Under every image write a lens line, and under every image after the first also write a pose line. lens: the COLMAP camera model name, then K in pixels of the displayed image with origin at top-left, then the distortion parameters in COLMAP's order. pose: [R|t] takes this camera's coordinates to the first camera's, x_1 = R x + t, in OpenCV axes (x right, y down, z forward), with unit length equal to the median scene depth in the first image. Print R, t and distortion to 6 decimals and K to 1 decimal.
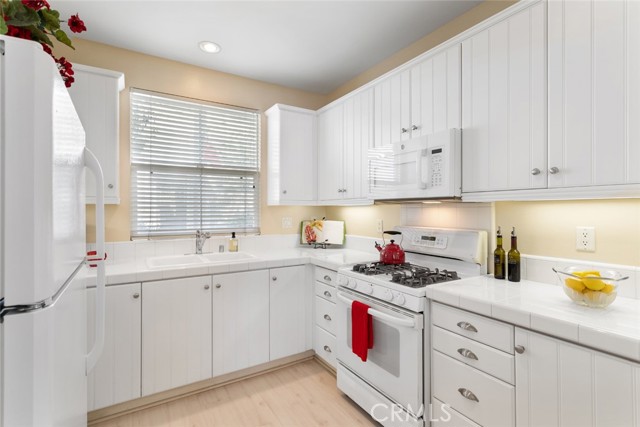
lens RADIAL K [[303.1, 0, 319.2], [0, 303.1, 209.0], [0, 0, 1]] dist [0.001747, 0.000874]
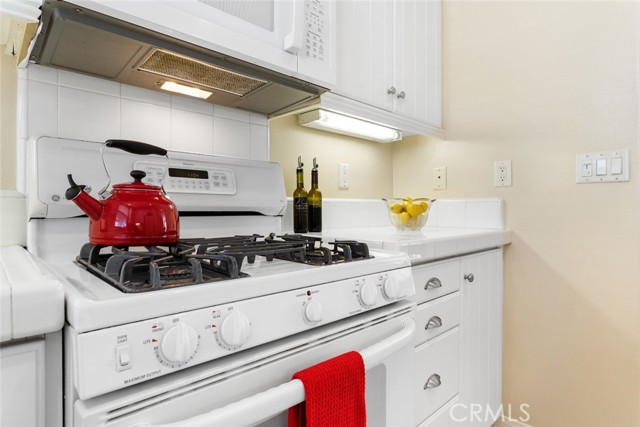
lens RADIAL K [[355.1, 0, 320.3], [0, 355.1, 207.7], [0, 0, 1]] dist [-0.012114, -0.000163]
pose [[-0.214477, 0.000307, 0.976729, -0.187215], [-0.008492, 0.999962, -0.002179, 0.171063], [-0.976692, -0.008762, -0.214466, 1.106914]]
